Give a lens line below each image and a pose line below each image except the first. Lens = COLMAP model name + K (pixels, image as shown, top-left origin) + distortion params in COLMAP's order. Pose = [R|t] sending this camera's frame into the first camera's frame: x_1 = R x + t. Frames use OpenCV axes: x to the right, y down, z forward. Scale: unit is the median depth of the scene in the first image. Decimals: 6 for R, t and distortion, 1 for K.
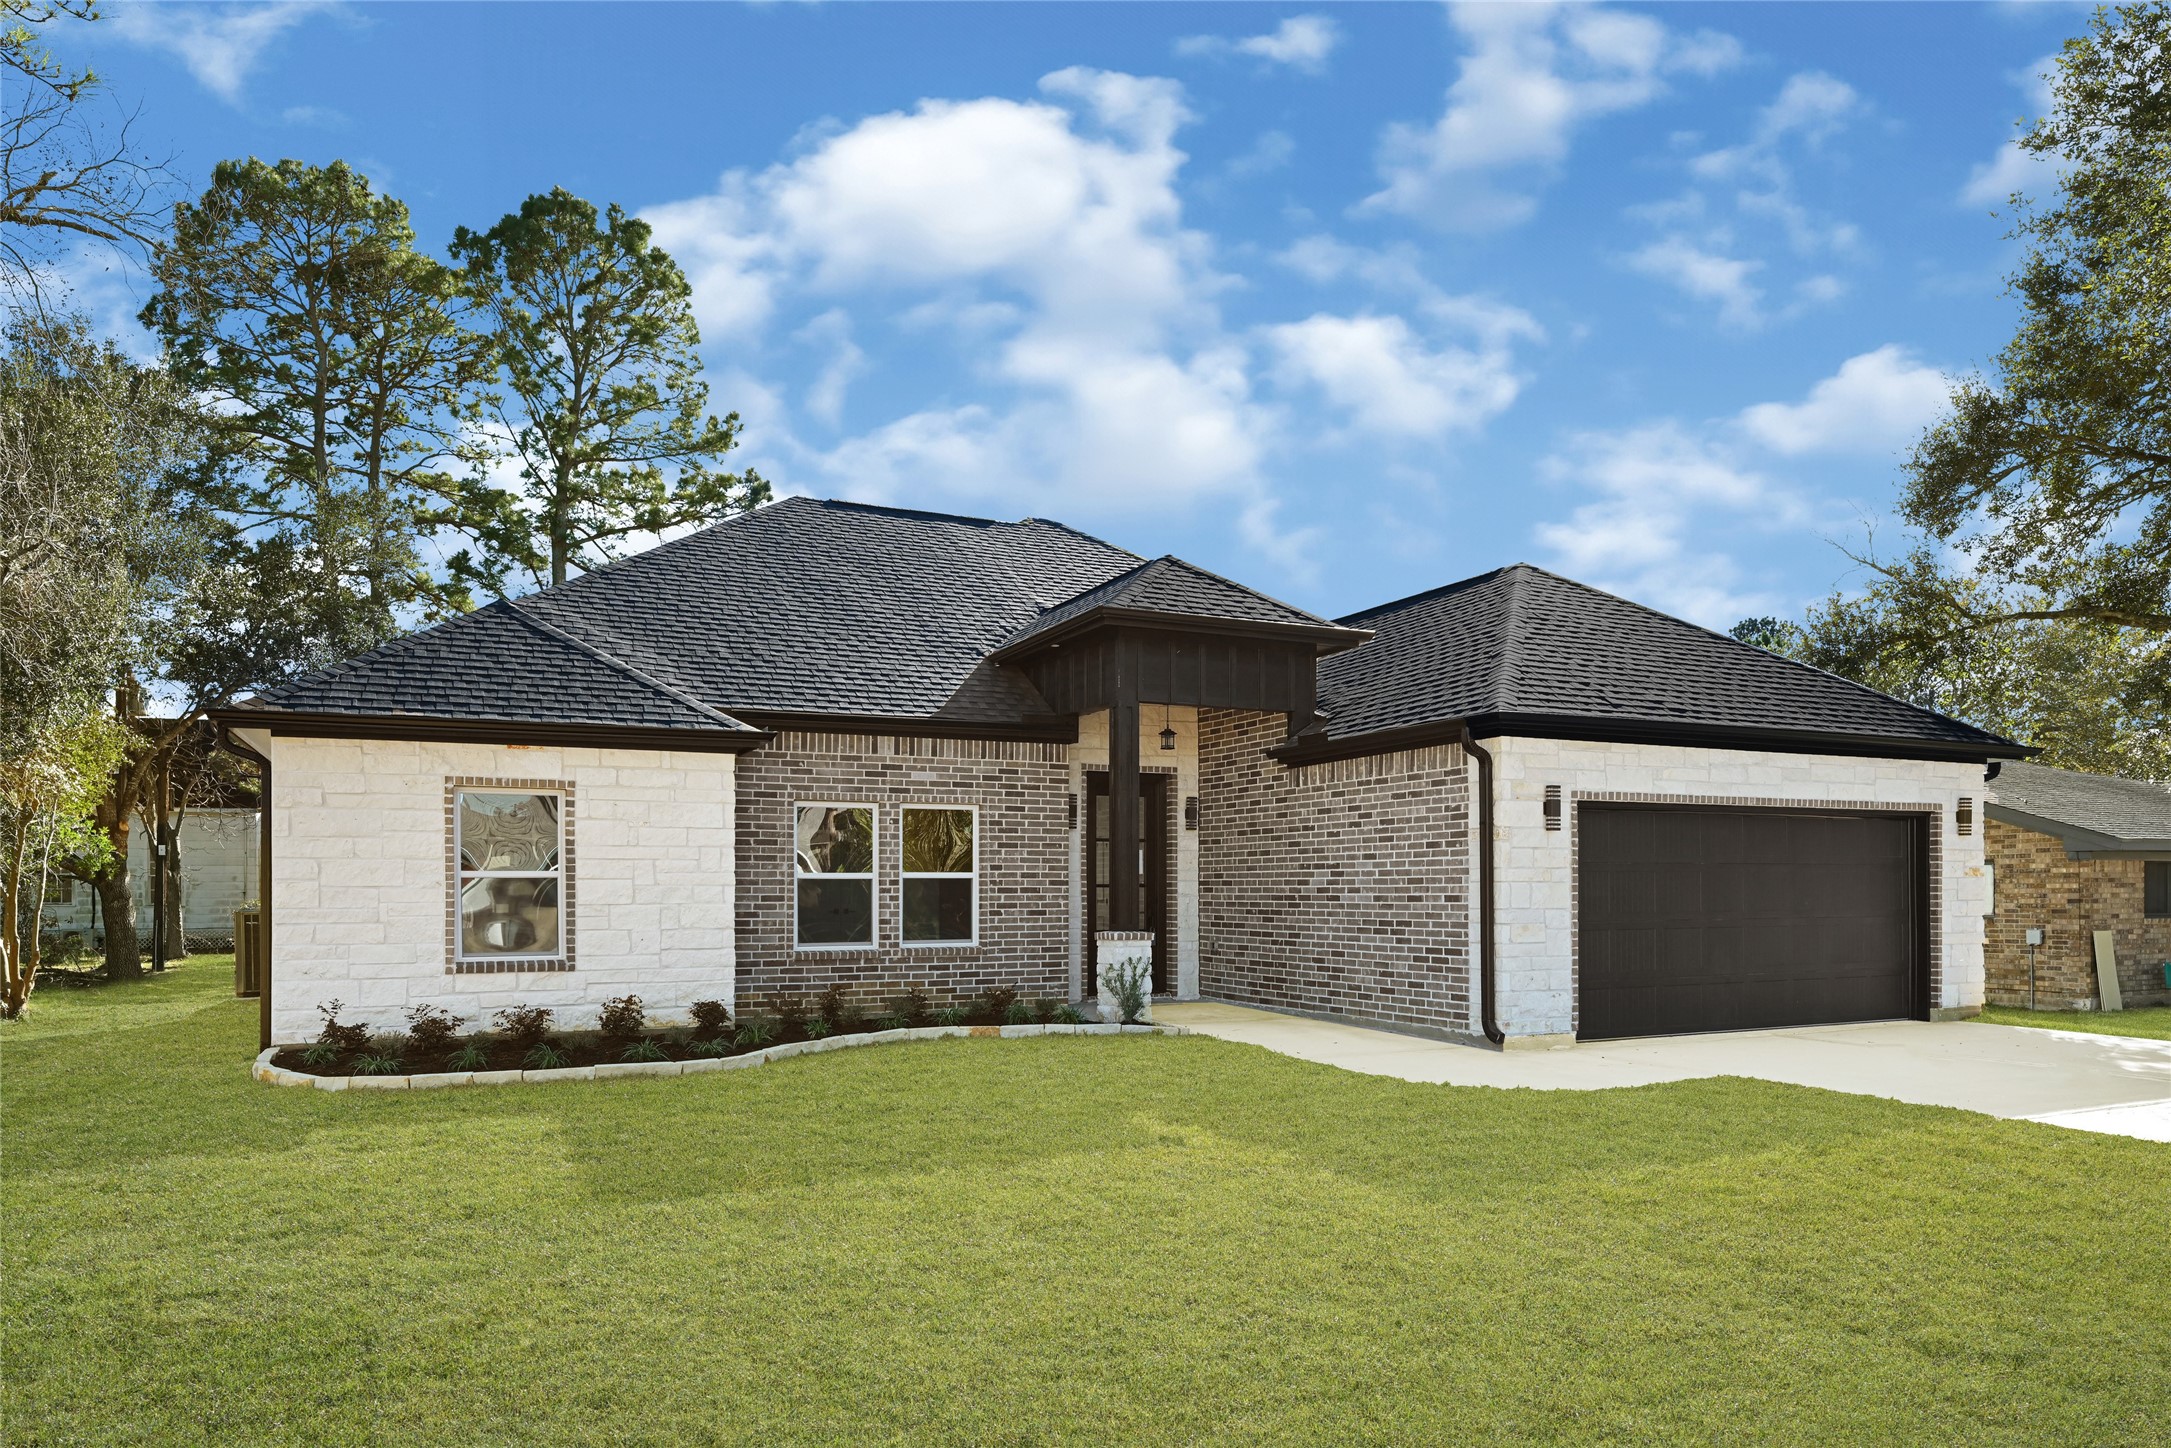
lens RADIAL K [[1315.0, 0, 1085.5], [0, 1315.0, 724.0], [0, 0, 1]] dist [0.000473, 0.000005]
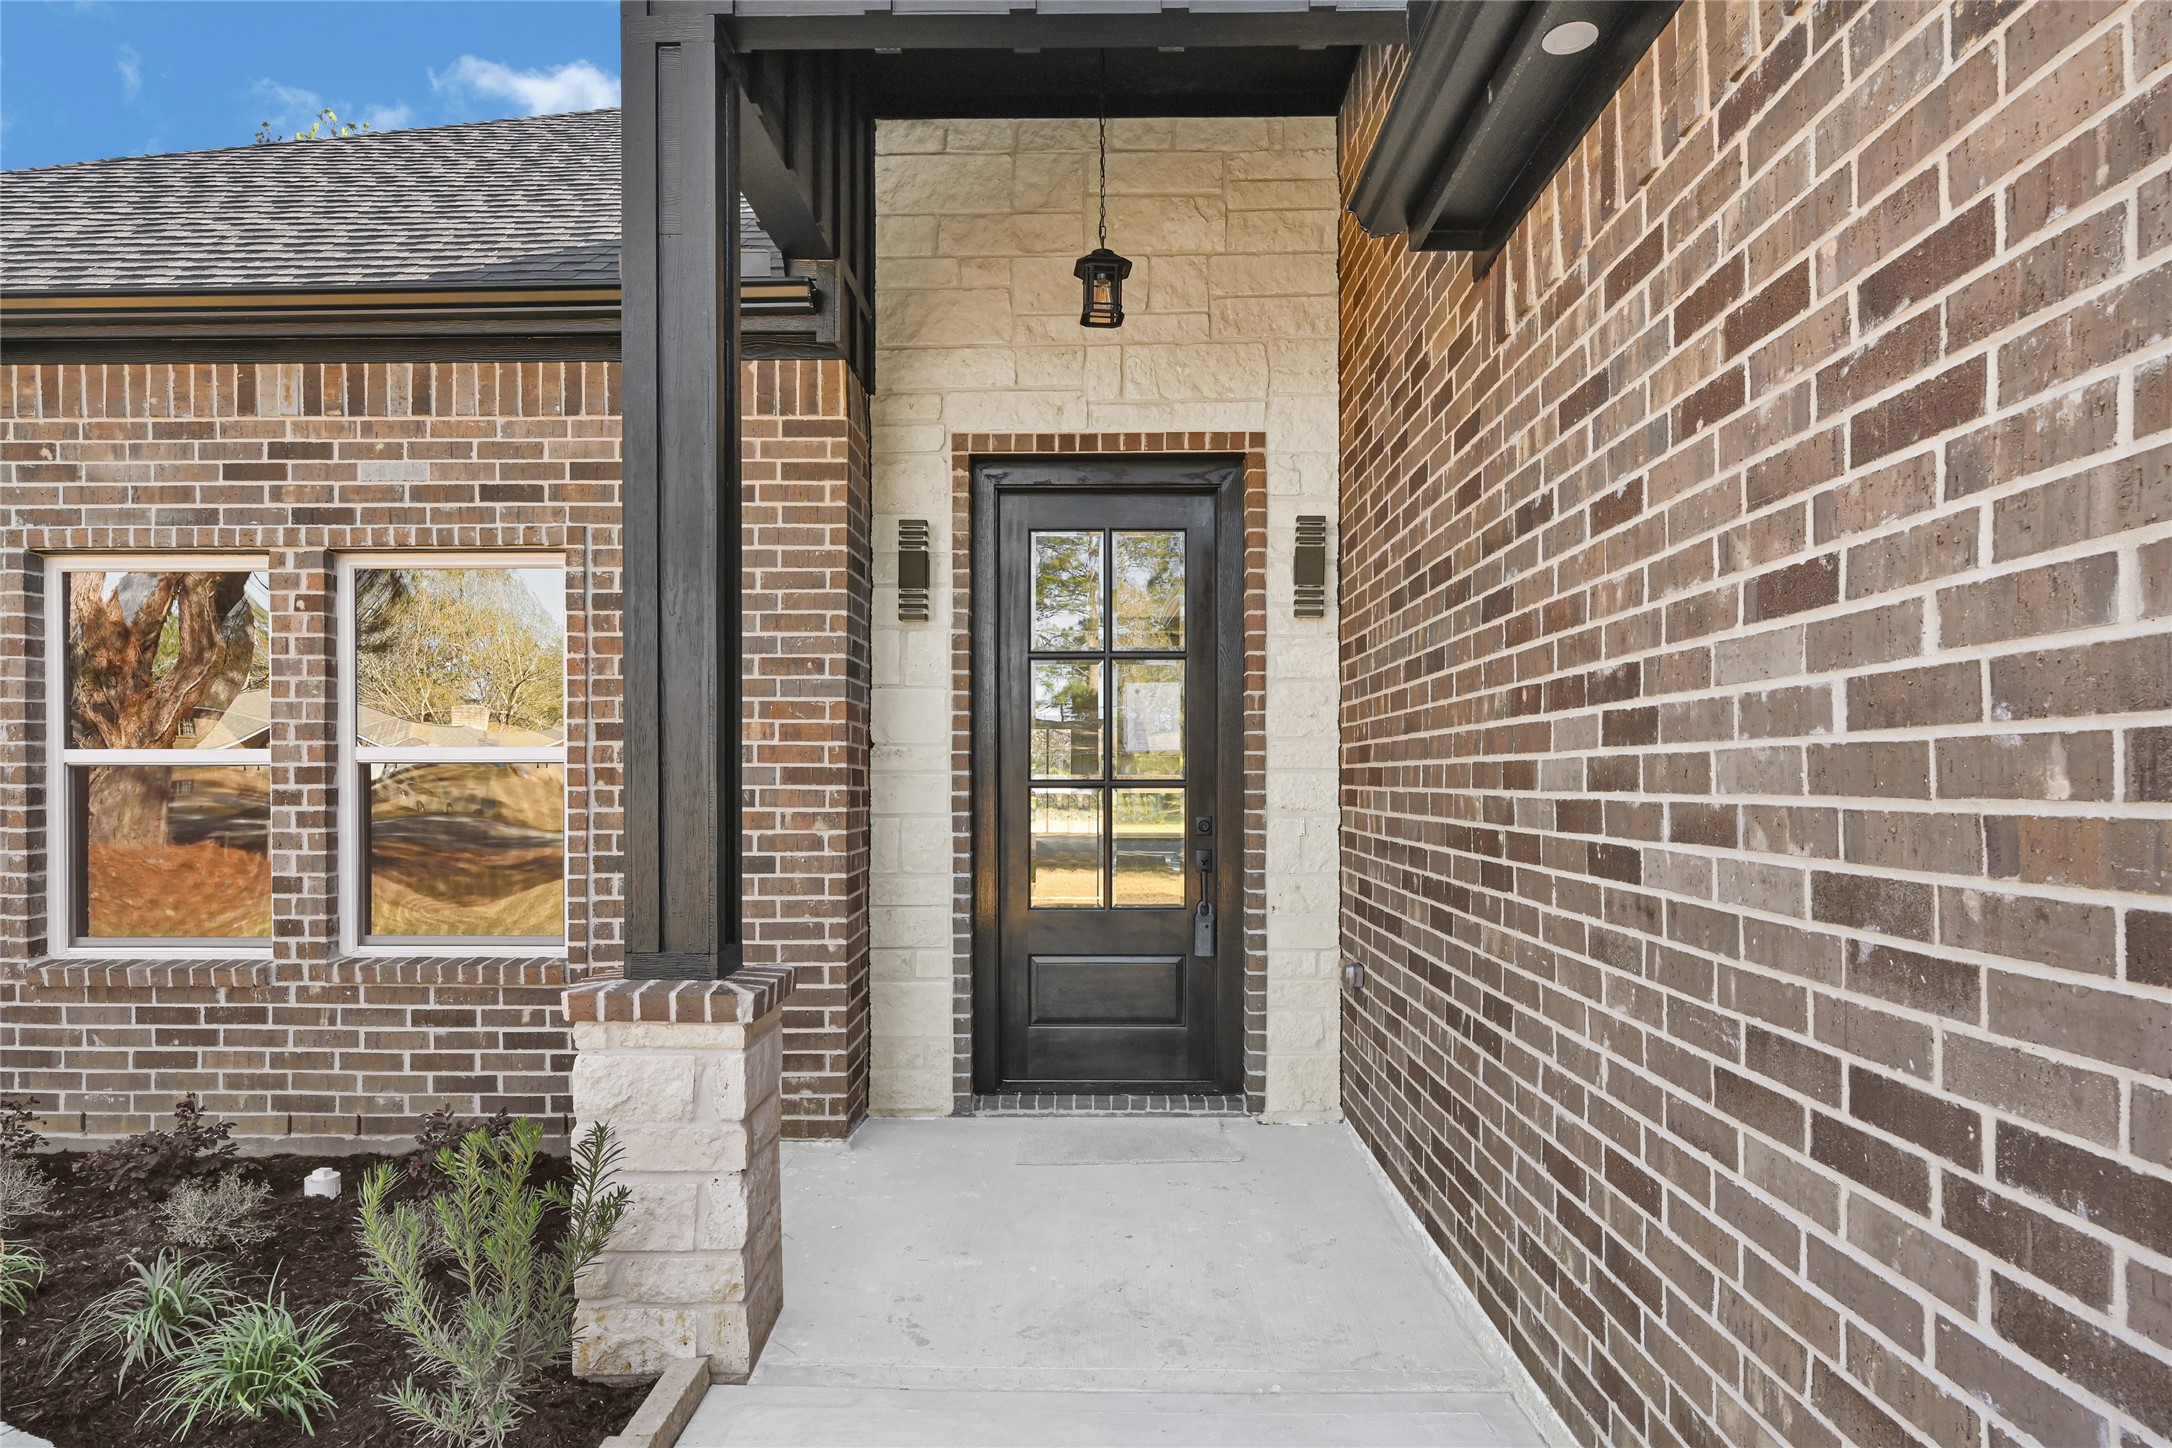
lens RADIAL K [[1189.2, 0, 1154.7], [0, 1189.2, 726.9], [0, 0, 1]] dist [0.001469, 0.000671]
pose [[0.901161, -0.017428, -0.433134, 0.199236], [0.052420, 0.996240, 0.068978, 0.097905], [0.430303, -0.084865, 0.898686, 0.814996]]
